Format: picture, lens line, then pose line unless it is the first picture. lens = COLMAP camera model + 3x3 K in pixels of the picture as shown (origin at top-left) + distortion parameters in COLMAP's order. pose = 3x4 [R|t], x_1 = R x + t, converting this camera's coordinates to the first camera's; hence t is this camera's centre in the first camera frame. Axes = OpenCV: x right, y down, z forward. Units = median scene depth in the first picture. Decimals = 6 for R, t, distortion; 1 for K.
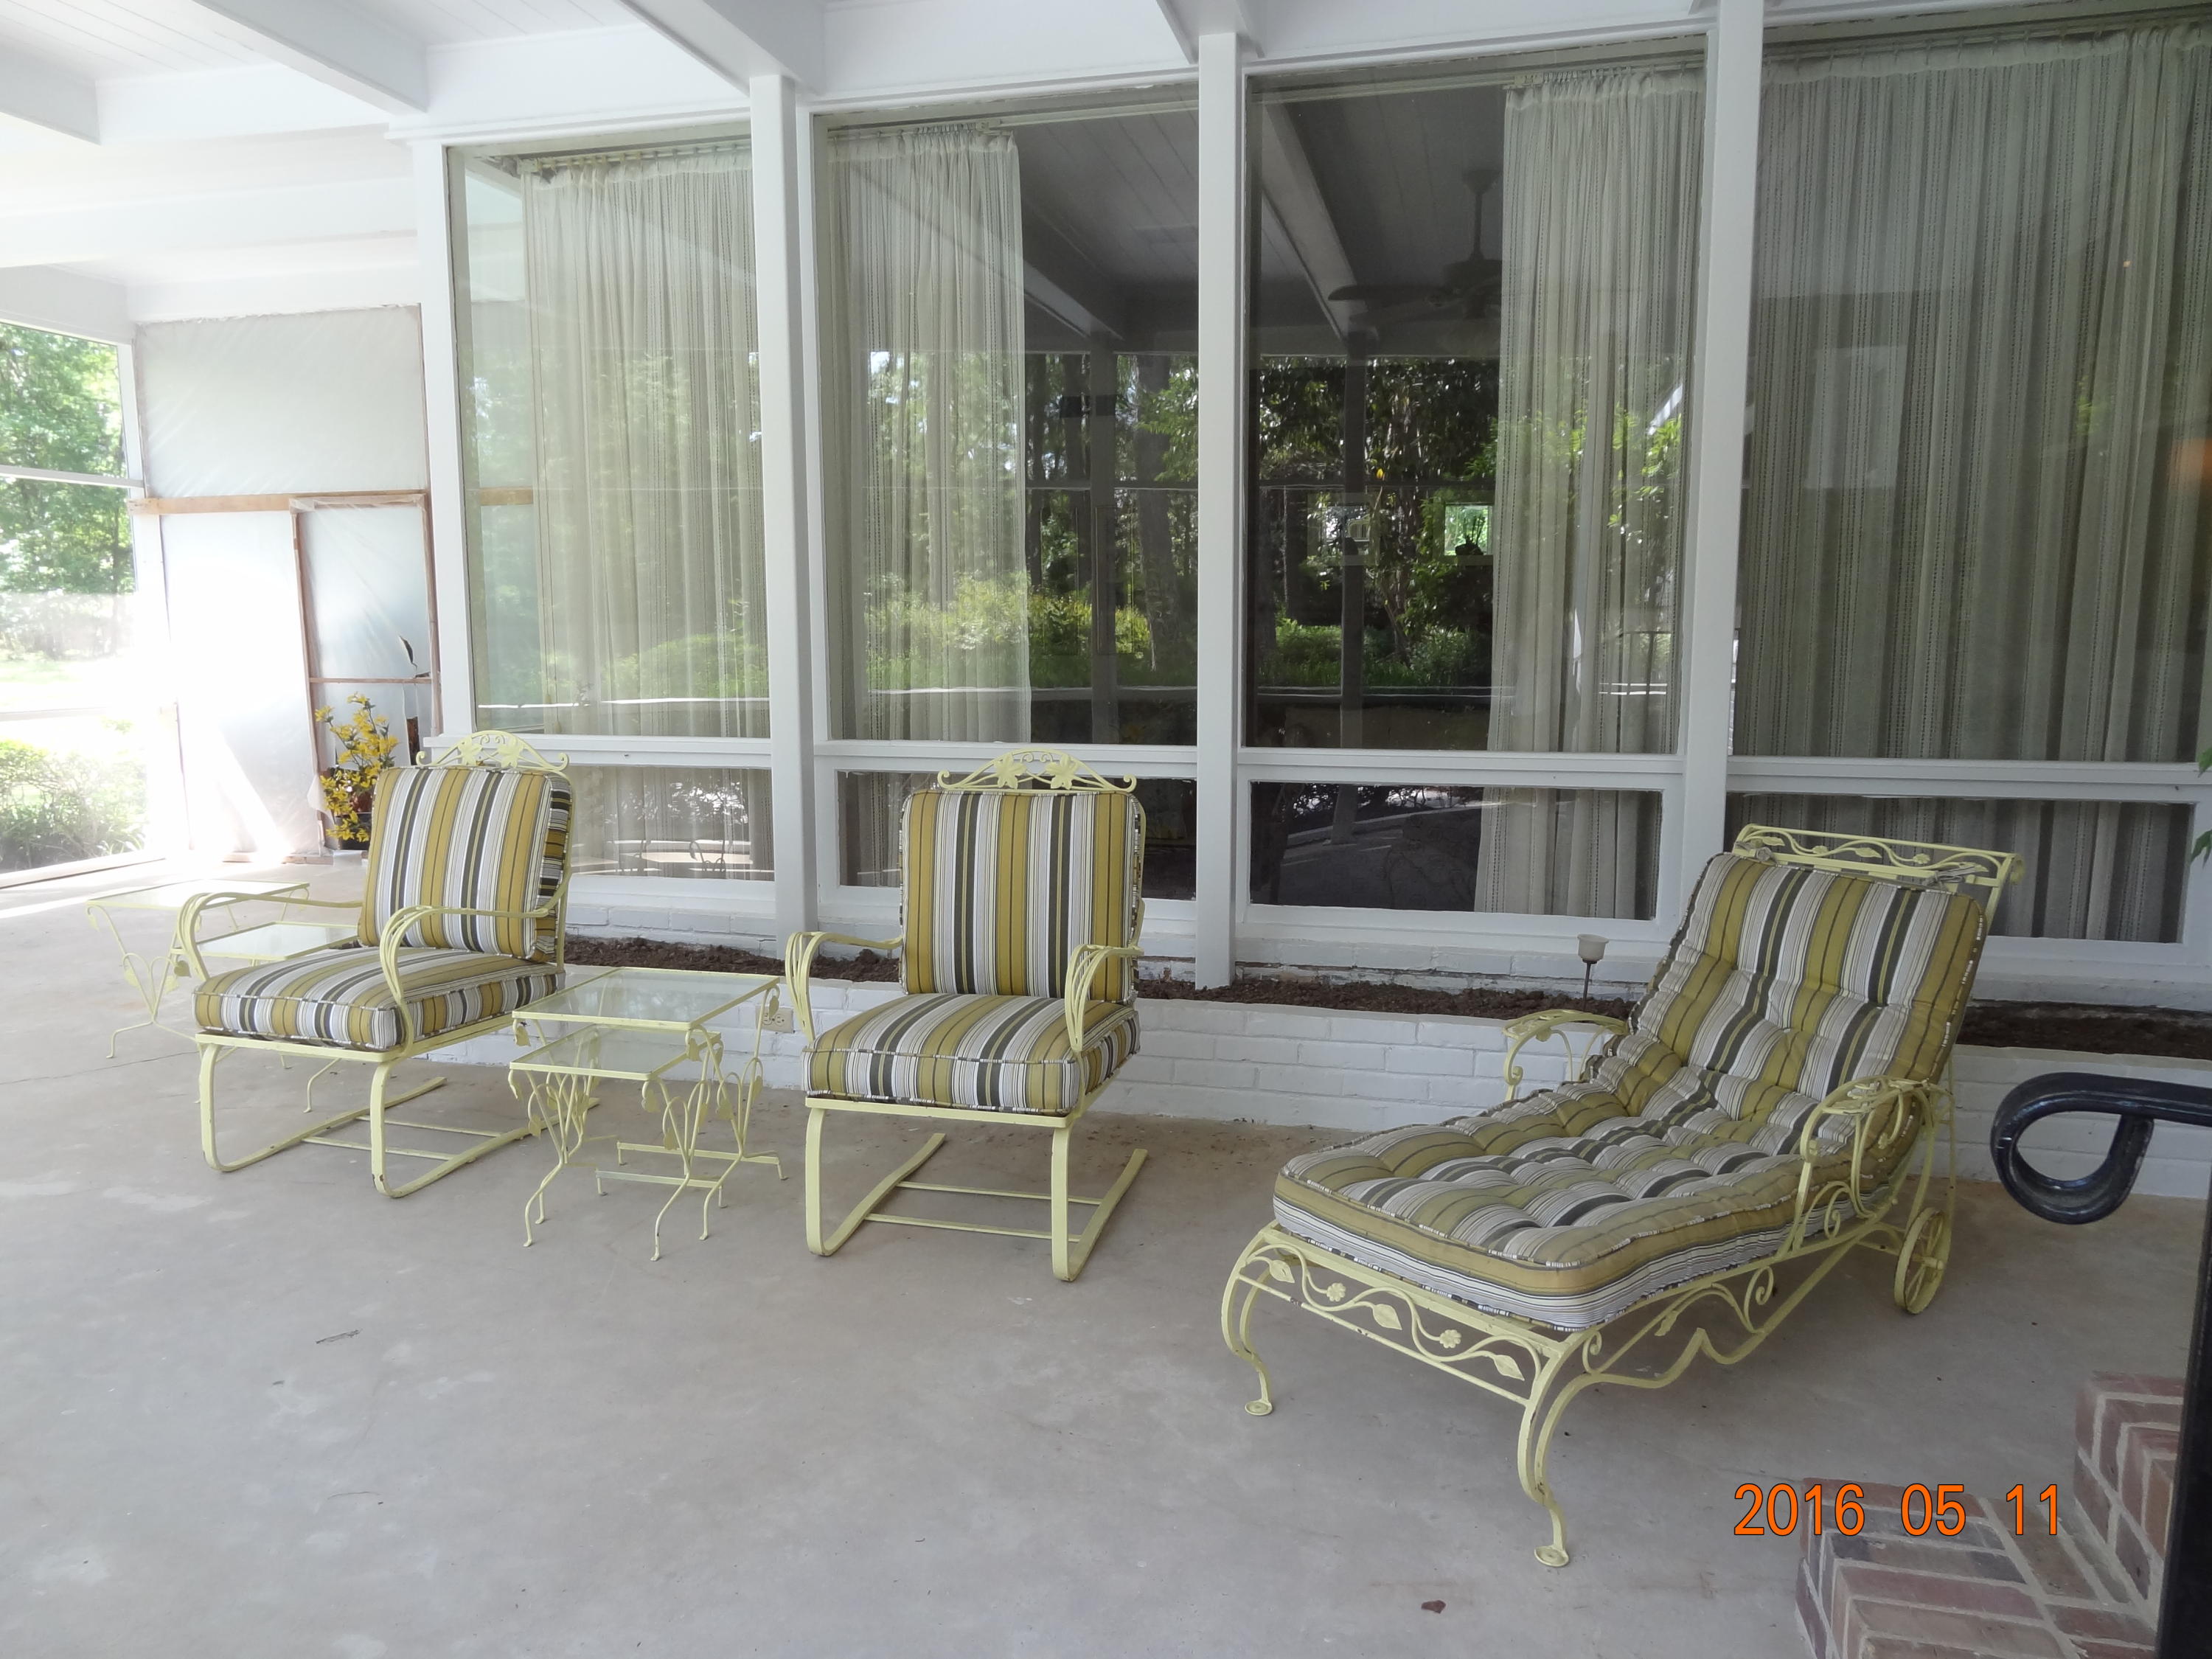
lens RADIAL K [[1546.2, 0, 1101.6], [0, 1546.2, 817.6], [0, 0, 1]] dist [-0.005008, -0.002755]
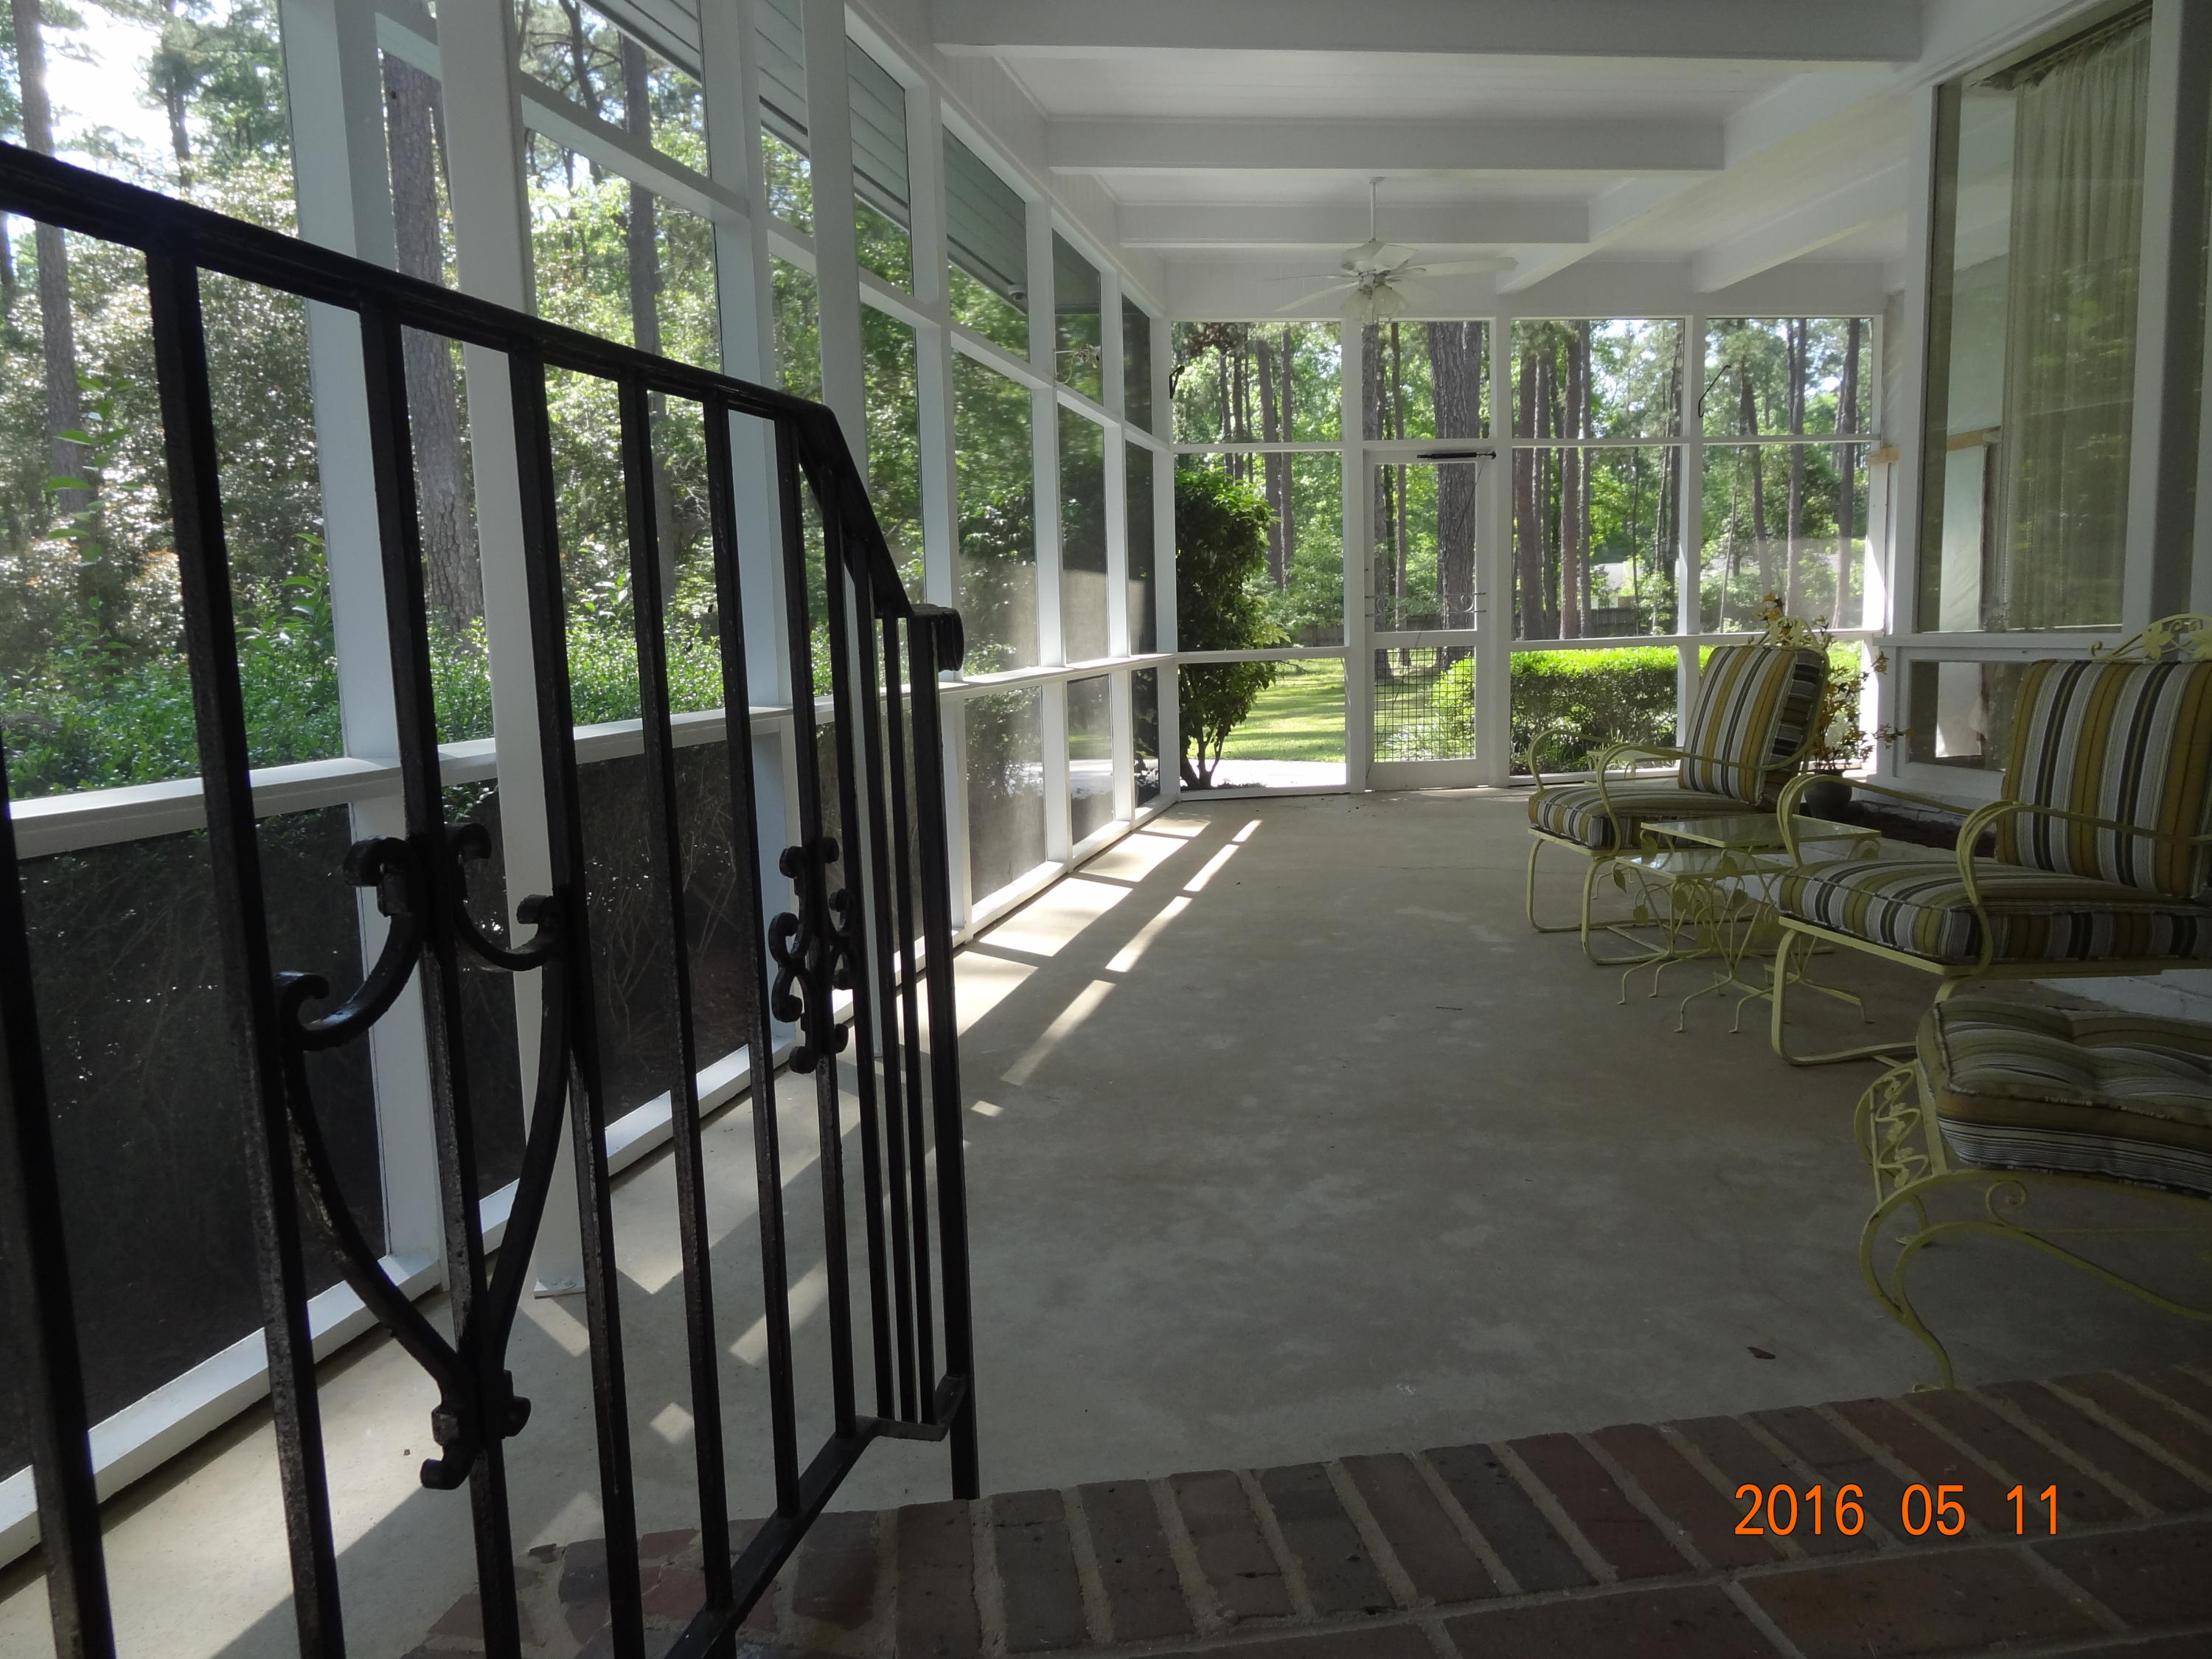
lens RADIAL K [[1546.2, 0, 1095.5], [0, 1546.2, 839.8], [0, 0, 1]] dist [-0.005008, -0.002755]
pose [[0.380616, 0.110457, -0.918113, 0.515716], [-0.076256, 0.993208, 0.087878, 0.051180], [0.921584, 0.036564, 0.386454, 0.076614]]
